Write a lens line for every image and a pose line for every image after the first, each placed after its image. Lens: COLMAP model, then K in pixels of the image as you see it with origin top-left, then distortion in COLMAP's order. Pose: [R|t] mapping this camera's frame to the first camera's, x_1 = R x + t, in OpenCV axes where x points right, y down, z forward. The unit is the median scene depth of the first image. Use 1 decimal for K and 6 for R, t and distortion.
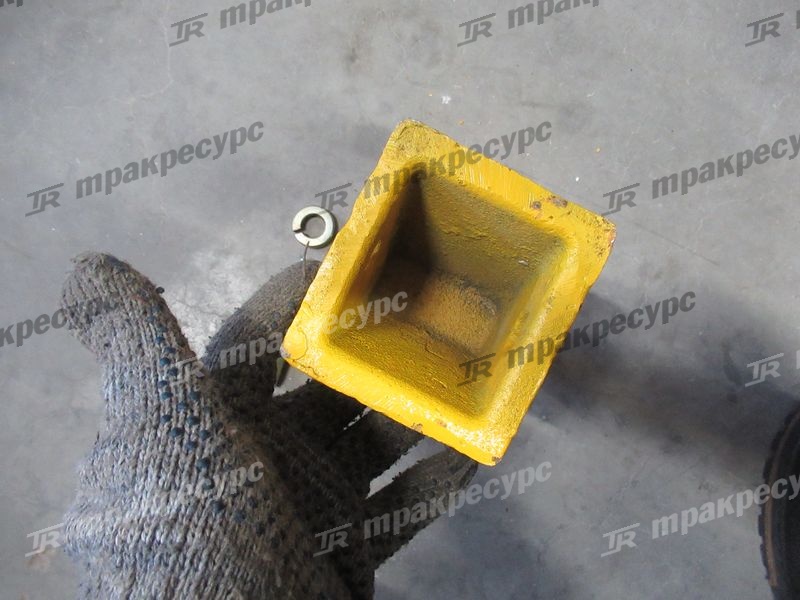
lens RADIAL K [[614.1, 0, 396.1], [0, 614.1, 279.1], [0, 0, 1]] dist [0.004842, -0.003650]
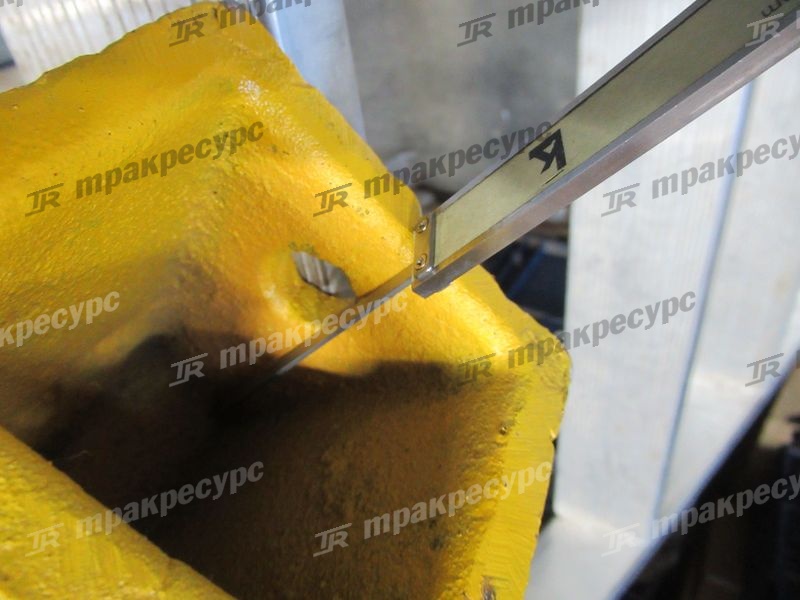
lens RADIAL K [[614.1, 0, 396.1], [0, 614.1, 279.1], [0, 0, 1]] dist [0.004842, -0.003650]
pose [[1.000000, 0.000342, 0.000203, 0.468340], [-0.000342, 1.000000, 0.000057, -0.000039], [-0.000203, -0.000057, 1.000000, 0.000094]]
